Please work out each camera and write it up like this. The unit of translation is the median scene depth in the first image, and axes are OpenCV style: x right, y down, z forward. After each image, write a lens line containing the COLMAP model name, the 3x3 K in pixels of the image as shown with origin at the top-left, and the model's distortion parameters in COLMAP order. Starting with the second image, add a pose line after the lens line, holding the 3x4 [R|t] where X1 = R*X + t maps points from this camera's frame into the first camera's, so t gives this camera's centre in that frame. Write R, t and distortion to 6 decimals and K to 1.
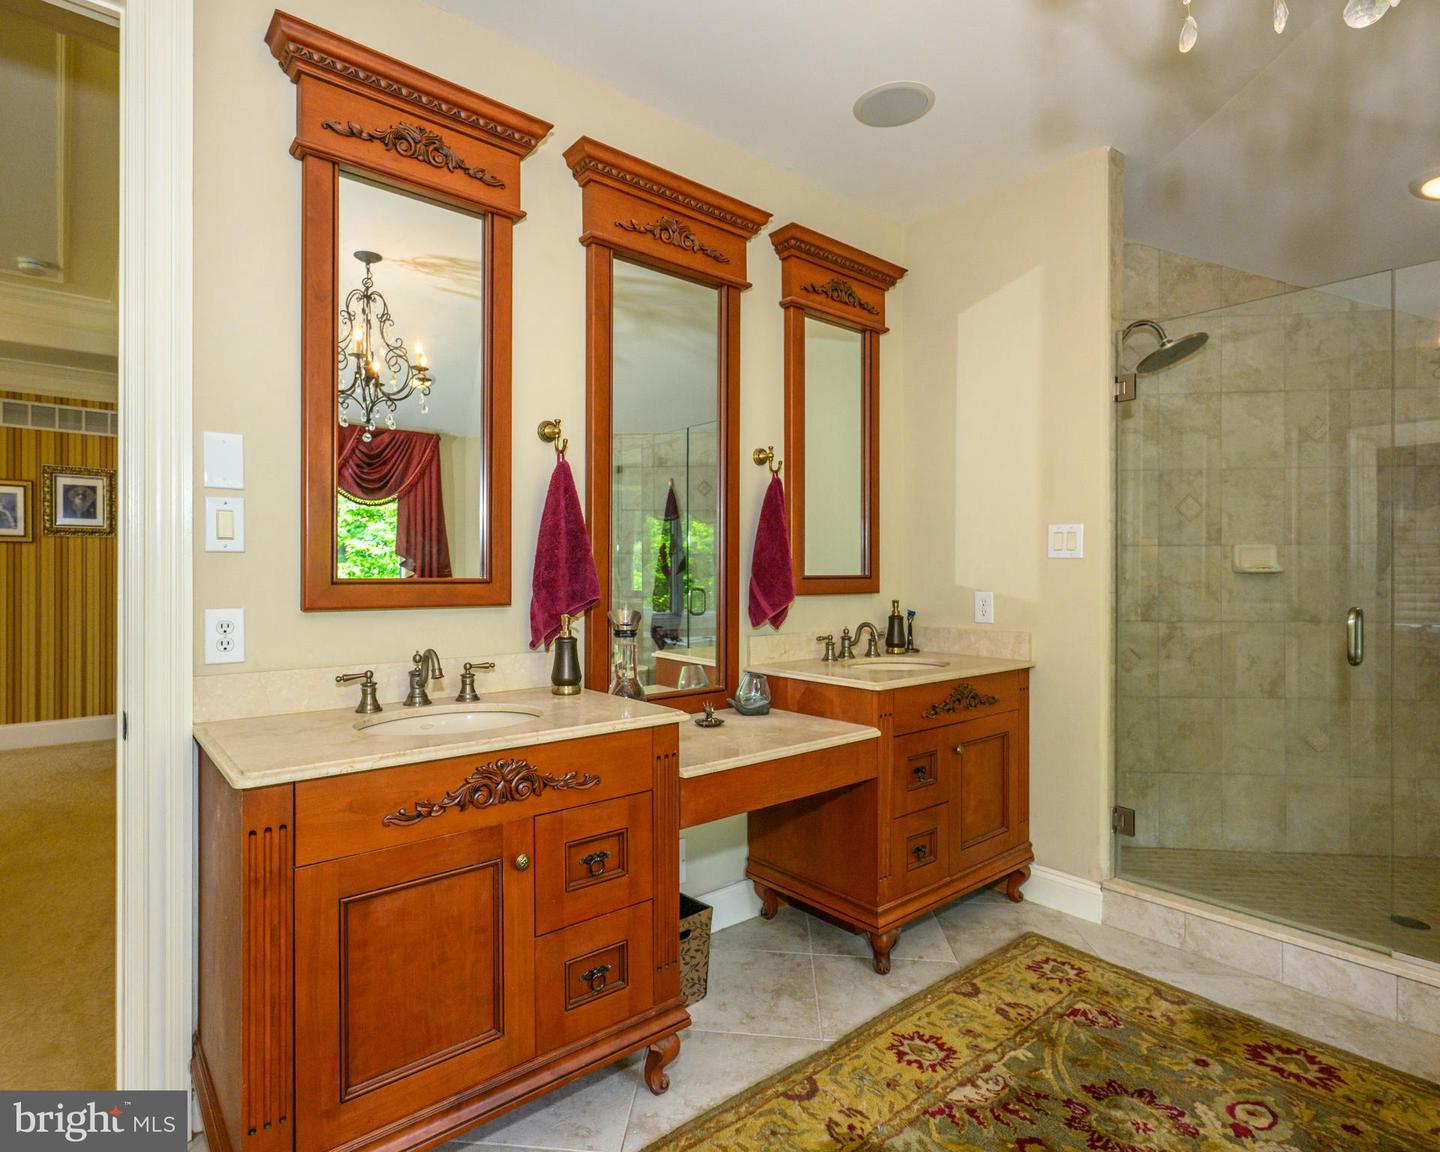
lens RADIAL K [[772.9, 0, 717.5], [0, 772.9, 570.5], [0, 0, 1]] dist [0.000731, 0.001568]
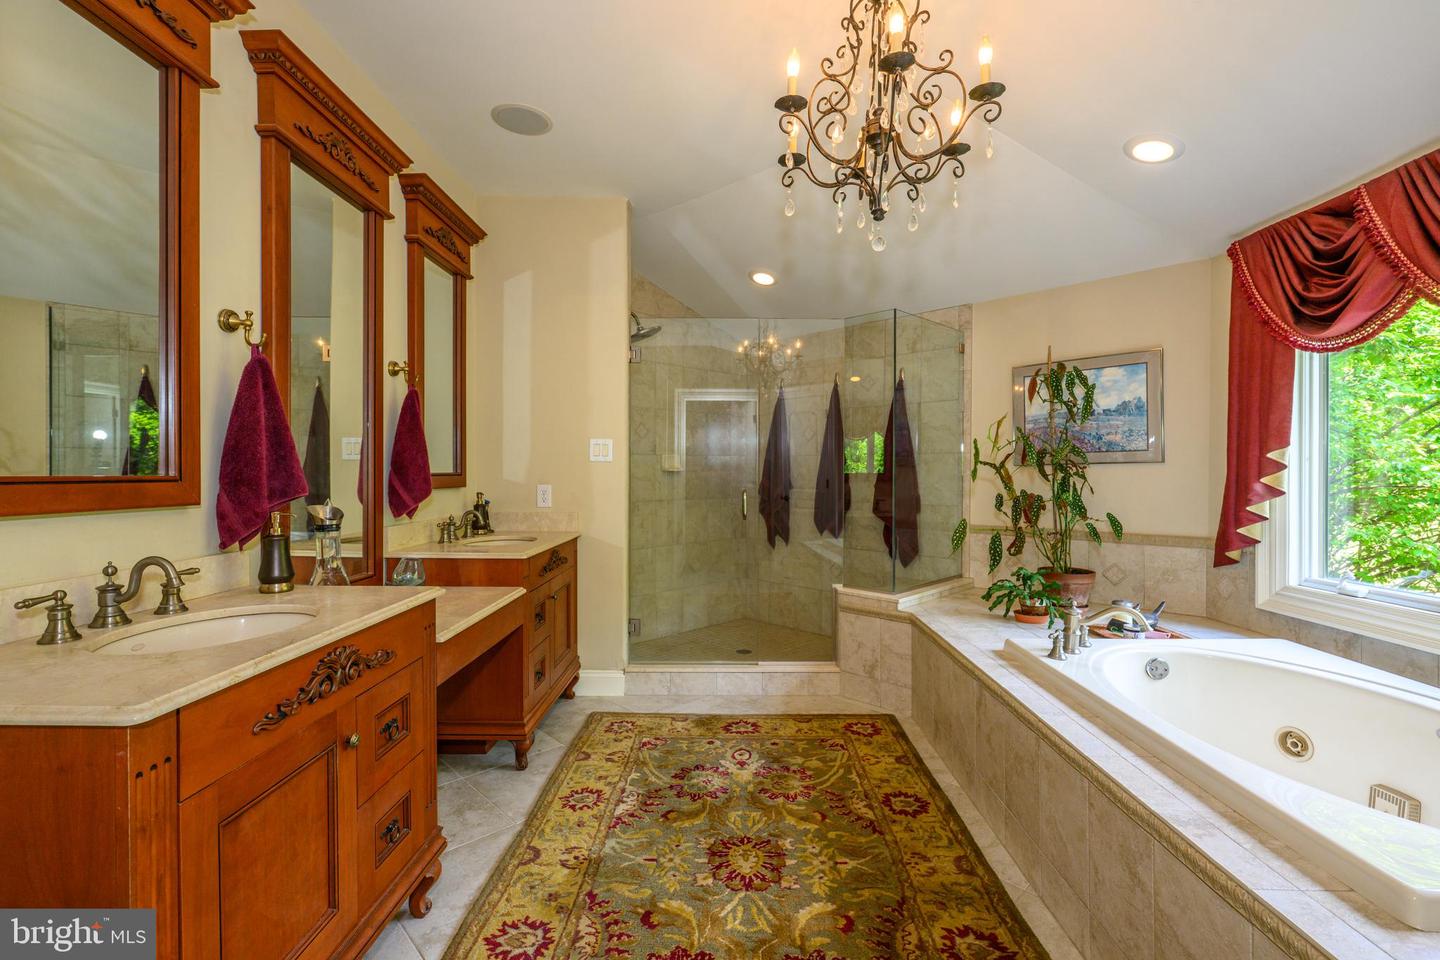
lens RADIAL K [[615.8, 0, 741.6], [0, 615.8, 475.4], [0, 0, 1]] dist [-0.004395, 0.001281]
pose [[0.634173, -0.003258, 0.773184, -0.416071], [-0.004018, 0.999964, 0.007509, 0.001574], [-0.773181, -0.007868, 0.634137, 0.037590]]
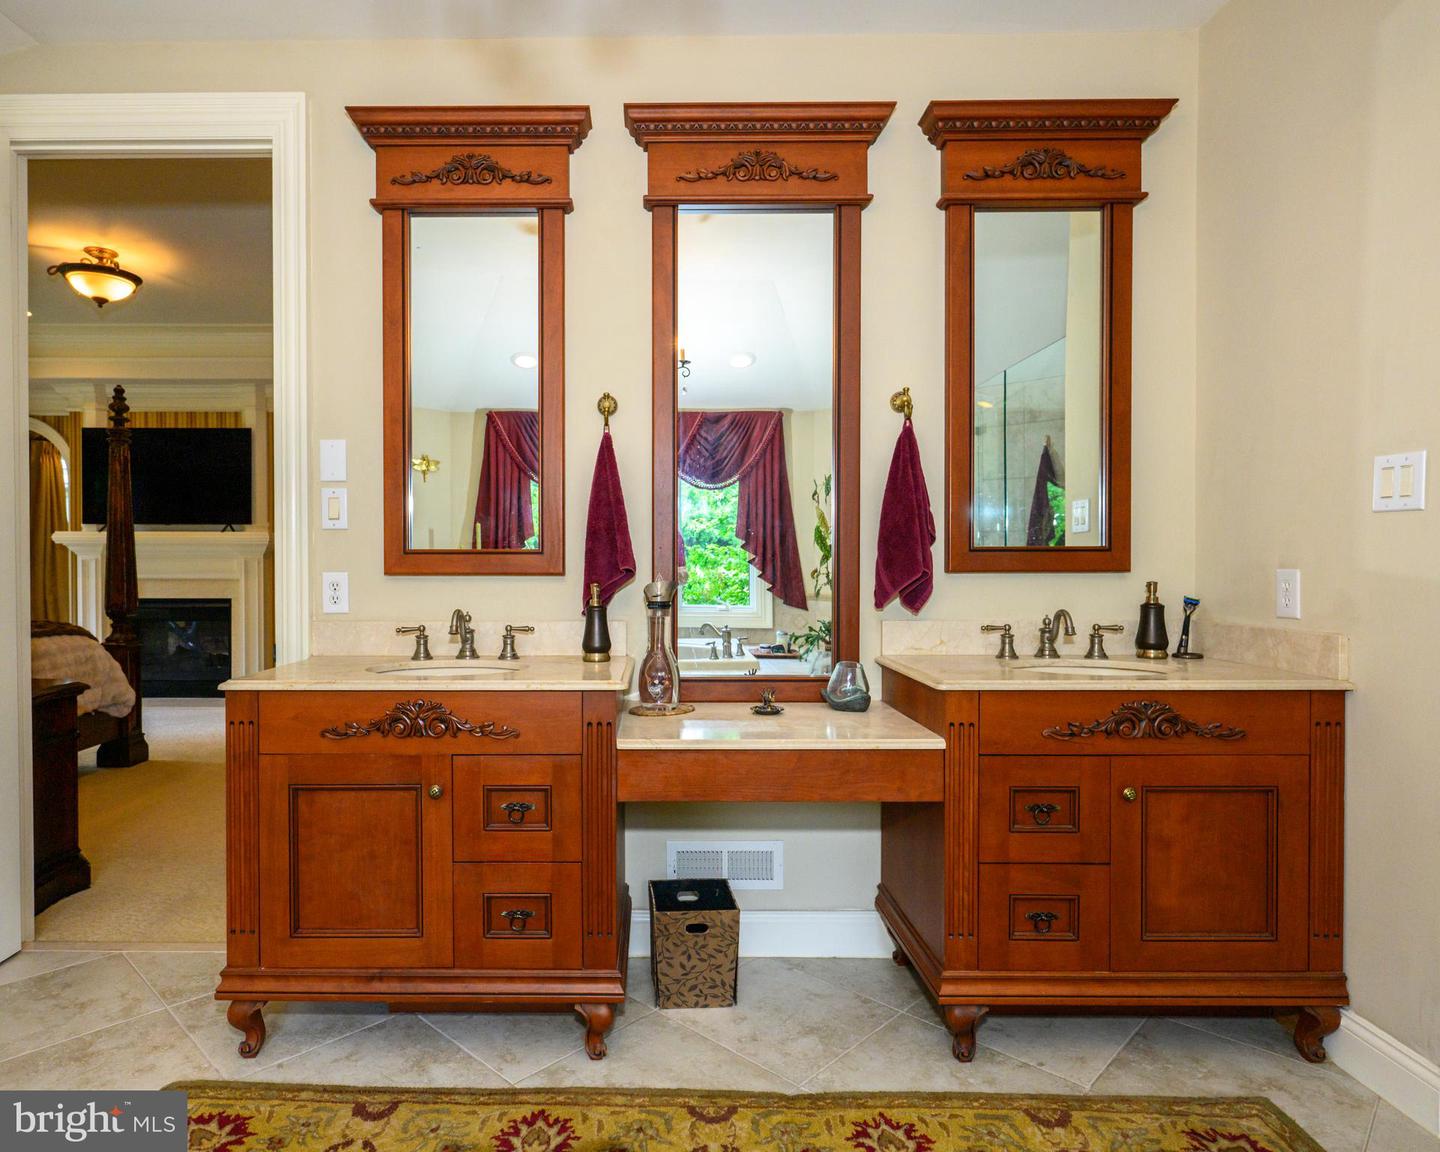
lens RADIAL K [[912.7, 0, 718.5], [0, 912.7, 577.9], [0, 0, 1]] dist [-0.003764, 0.004506]
pose [[0.766247, 0.003856, -0.642535, 0.684758], [0.004349, 0.999928, 0.011187, 0.035354], [0.642532, -0.011366, 0.766175, 0.175524]]
